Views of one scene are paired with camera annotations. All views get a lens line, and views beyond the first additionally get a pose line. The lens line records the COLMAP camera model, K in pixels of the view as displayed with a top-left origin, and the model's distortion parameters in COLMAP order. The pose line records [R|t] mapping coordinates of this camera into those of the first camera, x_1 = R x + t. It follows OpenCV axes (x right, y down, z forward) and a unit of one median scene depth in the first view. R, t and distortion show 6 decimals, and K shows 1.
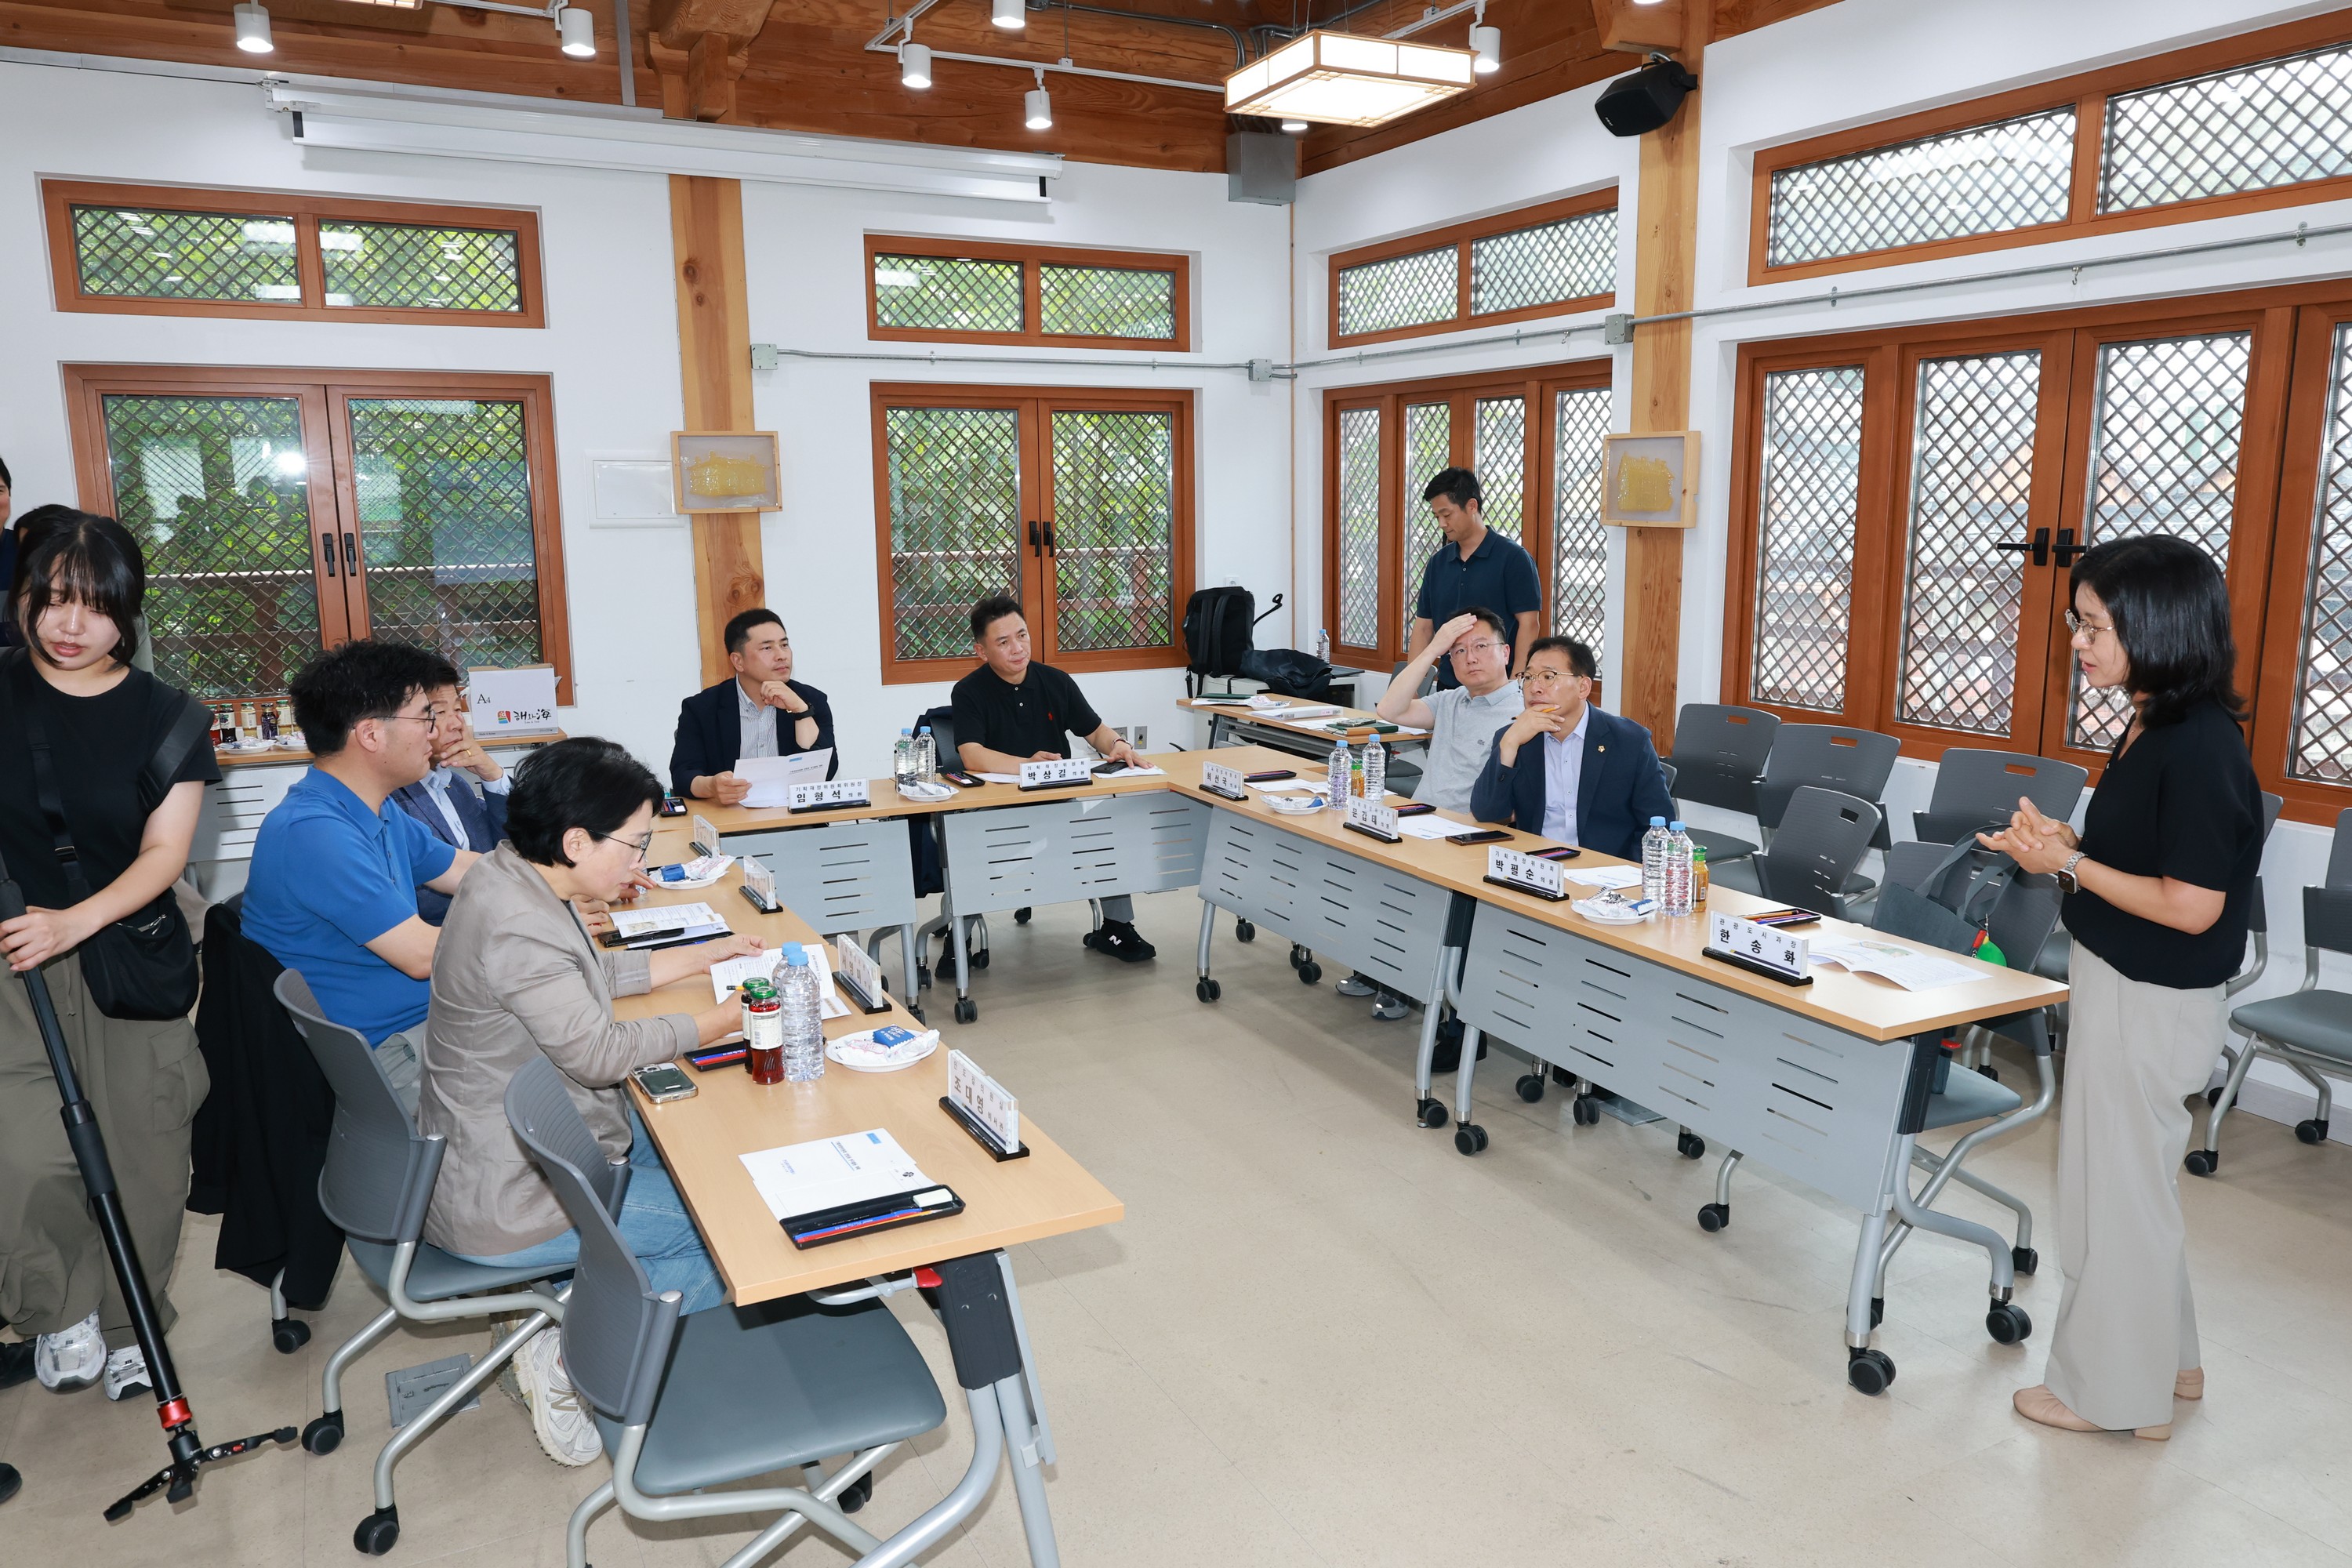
lens RADIAL K [[1616.6, 0, 1176.0], [0, 1616.6, 784.0], [0, 0, 1]] dist [-0.002939, 0.002586]
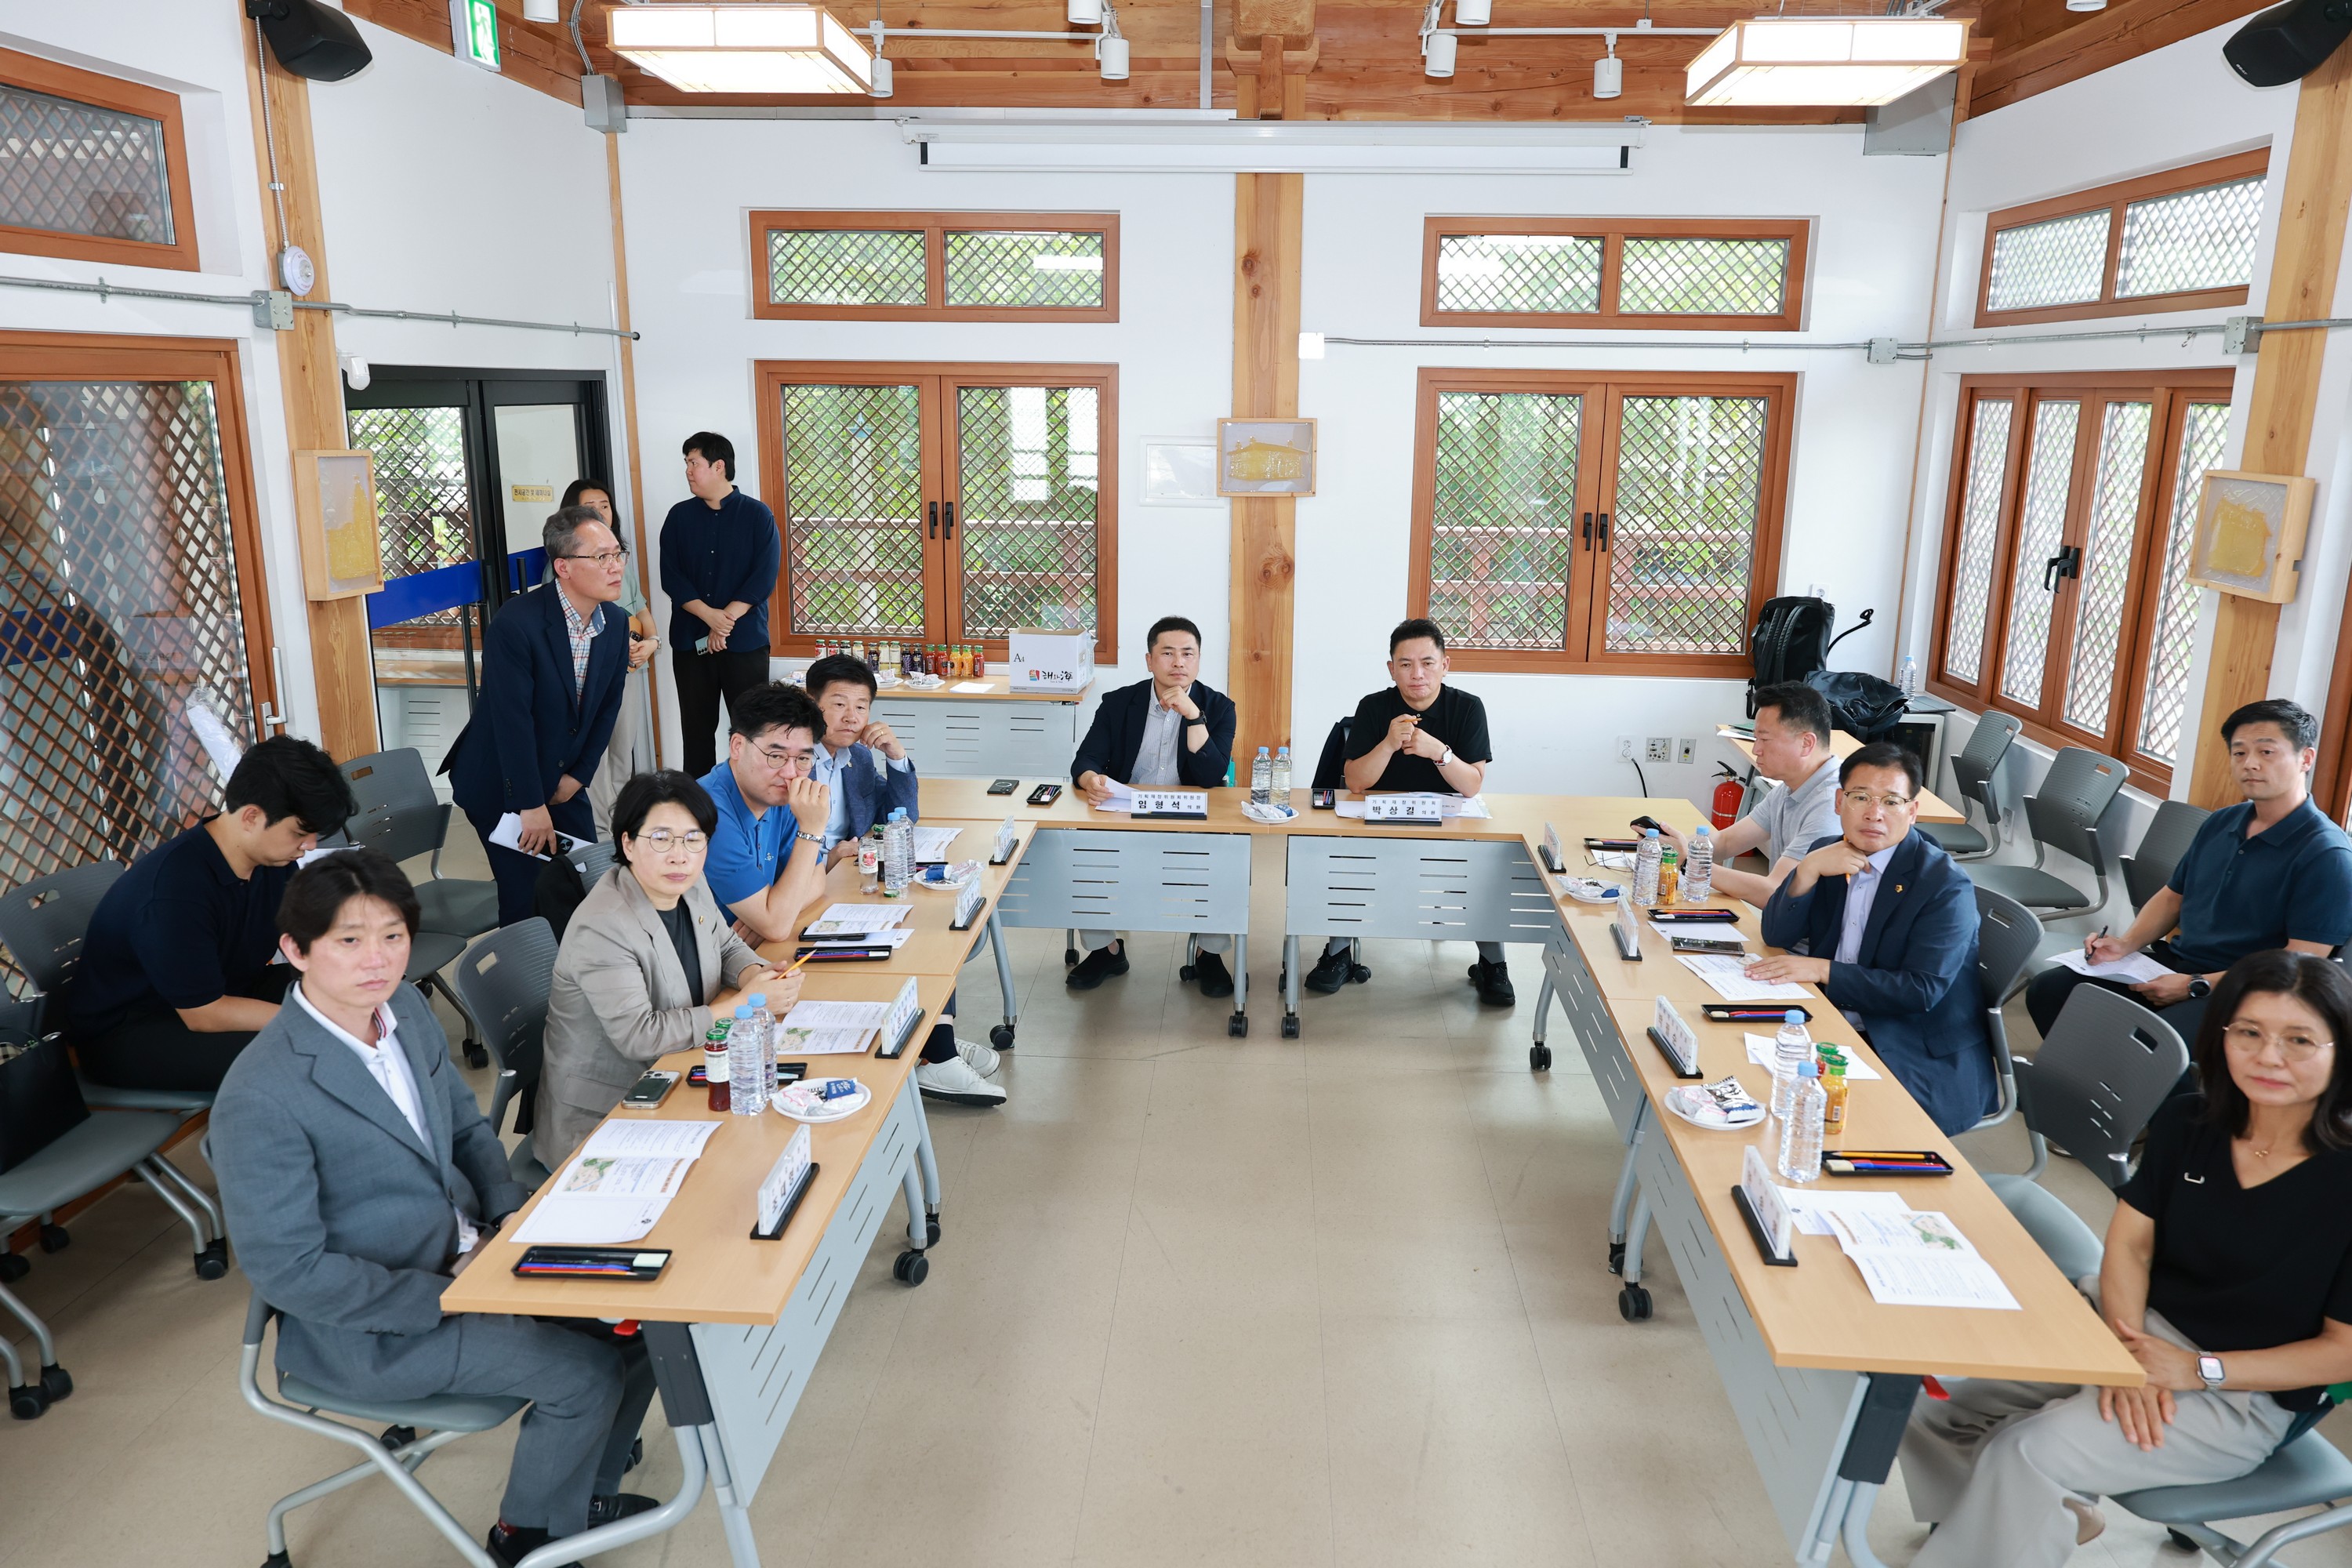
lens RADIAL K [[1630.1, 0, 1176.0], [0, 1630.1, 784.0], [0, 0, 1]] dist [0.004265, -0.004257]
pose [[0.860776, 0.139456, -0.489507, 0.213704], [-0.109655, 0.989958, 0.089207, -0.070380], [0.497032, -0.023110, 0.867424, 0.050732]]
